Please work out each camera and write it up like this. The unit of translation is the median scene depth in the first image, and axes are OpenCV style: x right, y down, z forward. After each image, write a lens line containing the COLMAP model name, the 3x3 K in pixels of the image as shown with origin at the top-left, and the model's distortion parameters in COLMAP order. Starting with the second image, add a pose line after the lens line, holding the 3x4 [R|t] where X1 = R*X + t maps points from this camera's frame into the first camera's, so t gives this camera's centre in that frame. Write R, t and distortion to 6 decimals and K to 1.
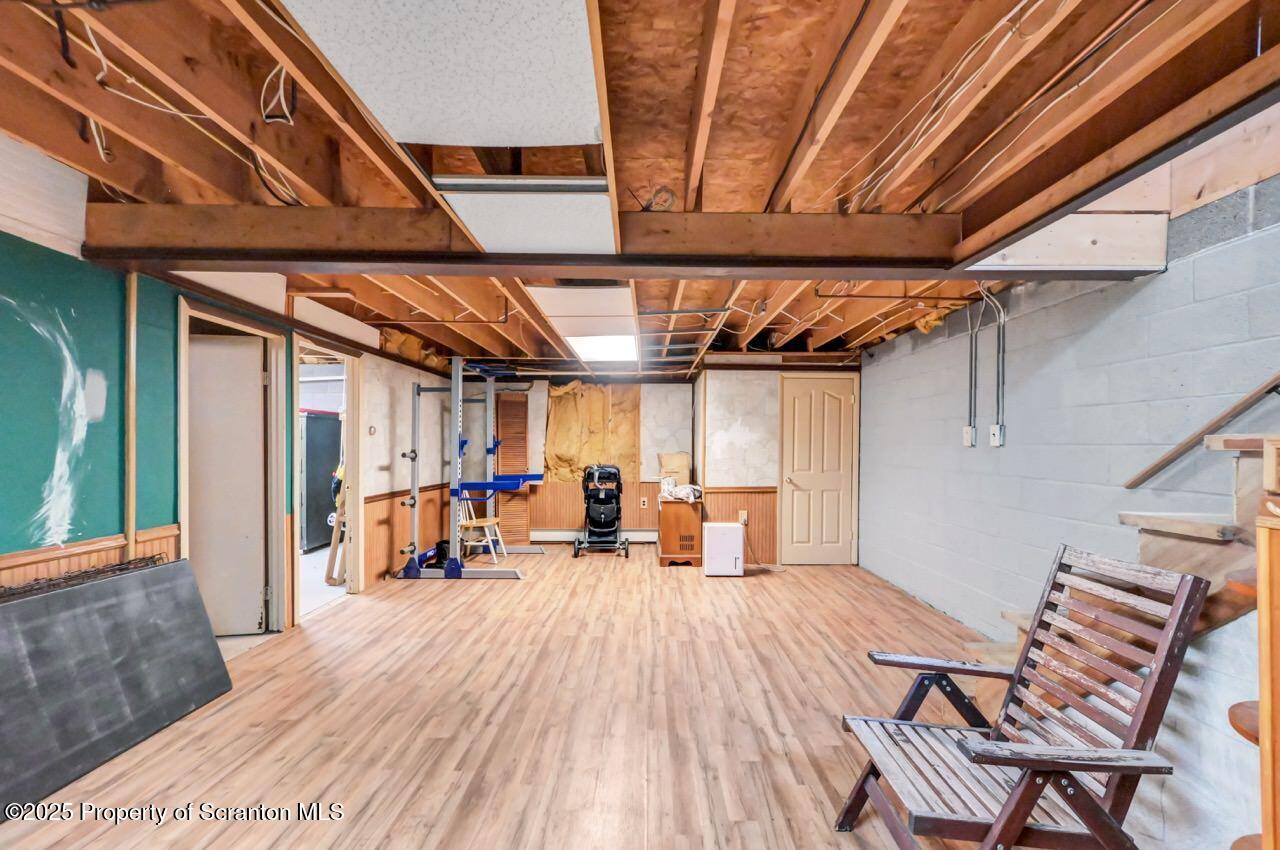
lens RADIAL K [[519.0, 0, 648.1], [0, 519.0, 446.4], [0, 0, 1]] dist [-0.001845, -0.000180]
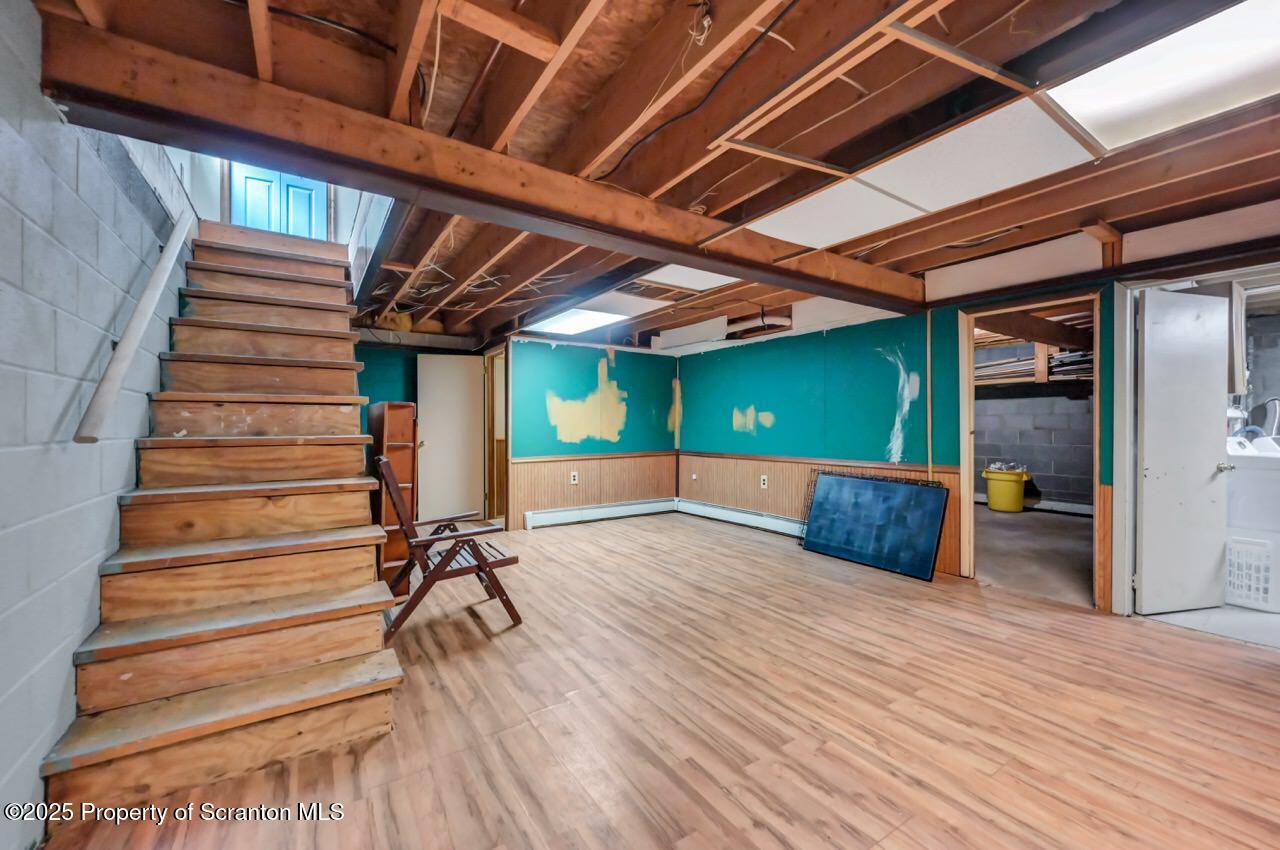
lens RADIAL K [[512.8, 0, 644.9], [0, 512.8, 427.8], [0, 0, 1]] dist [-0.000084, 0.000160]
pose [[-0.835050, -0.007979, -0.550116, 0.346131], [-0.010222, 0.999947, 0.001013, 0.027621], [0.550079, 0.006469, -0.835088, 0.953954]]
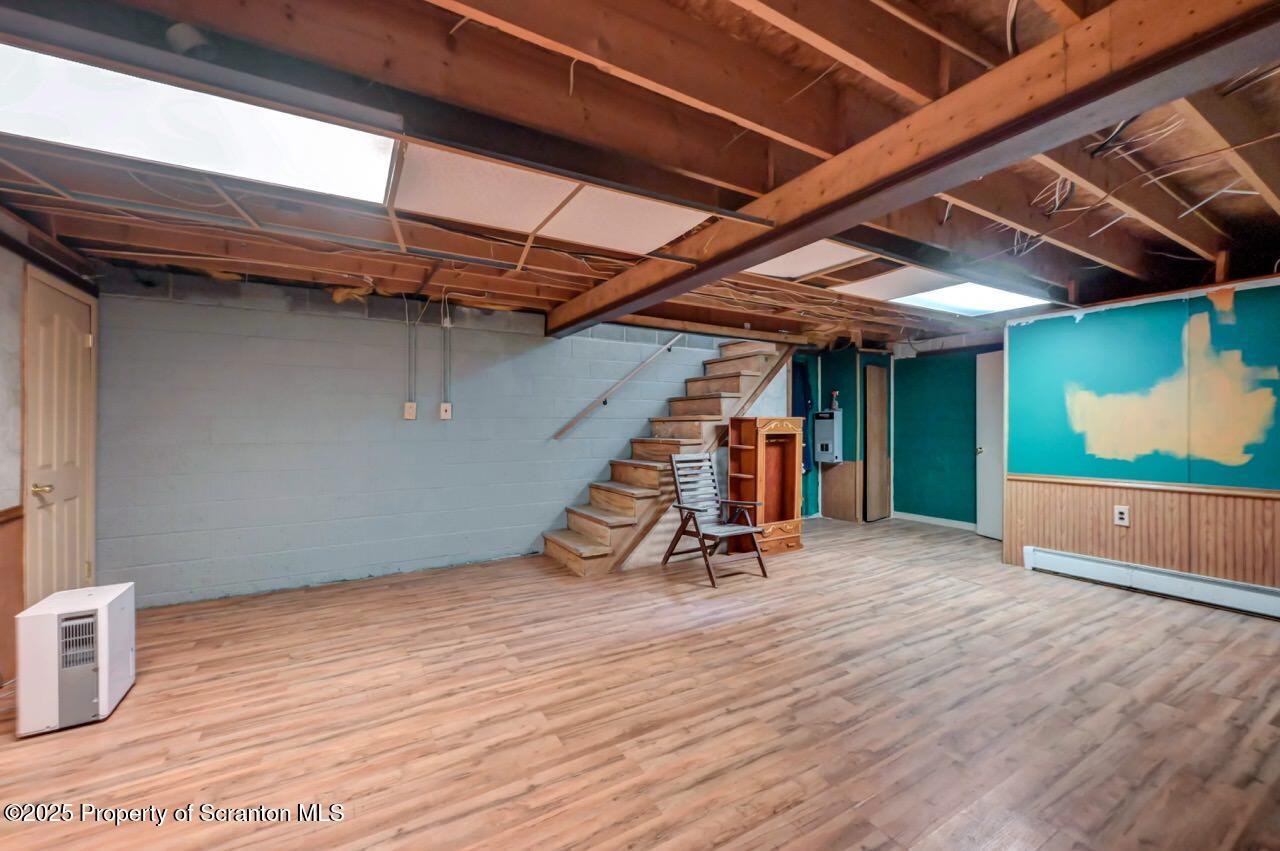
lens RADIAL K [[506.6, 0, 640.0], [0, 506.6, 425.5], [0, 0, 1]] dist [-0.000550, 0.000076]
pose [[-0.503448, -0.007565, 0.863993, -0.489224], [0.002433, 0.999945, 0.010174, 0.003557], [-0.864022, 0.007224, -0.503402, 0.855421]]
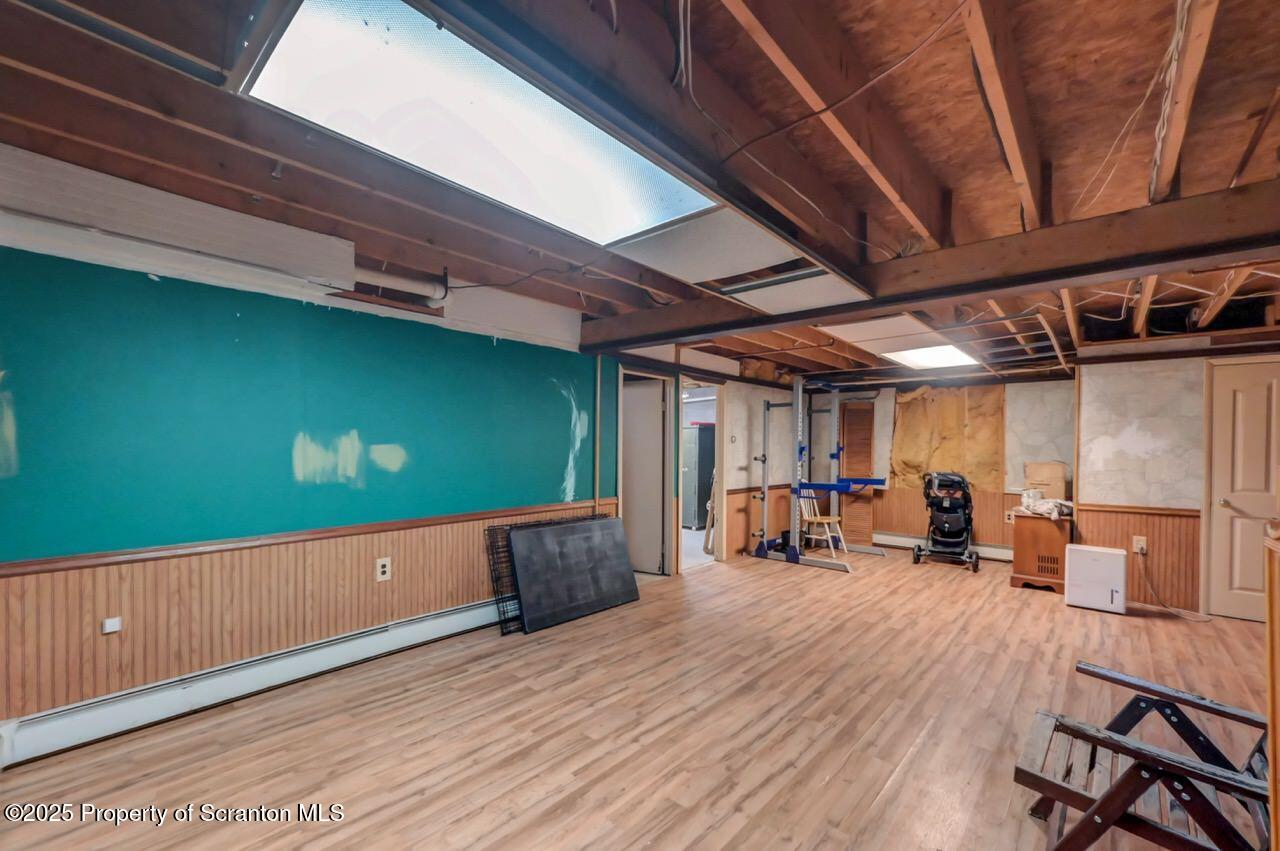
lens RADIAL K [[526.9, 0, 645.2], [0, 526.9, 446.5], [0, 0, 1]] dist [0.000750, 0.000058]
pose [[0.747914, 0.005449, -0.663773, 0.174355], [-0.008408, 0.999964, -0.001265, -0.008501], [0.663742, 0.006527, 0.747933, -0.132596]]
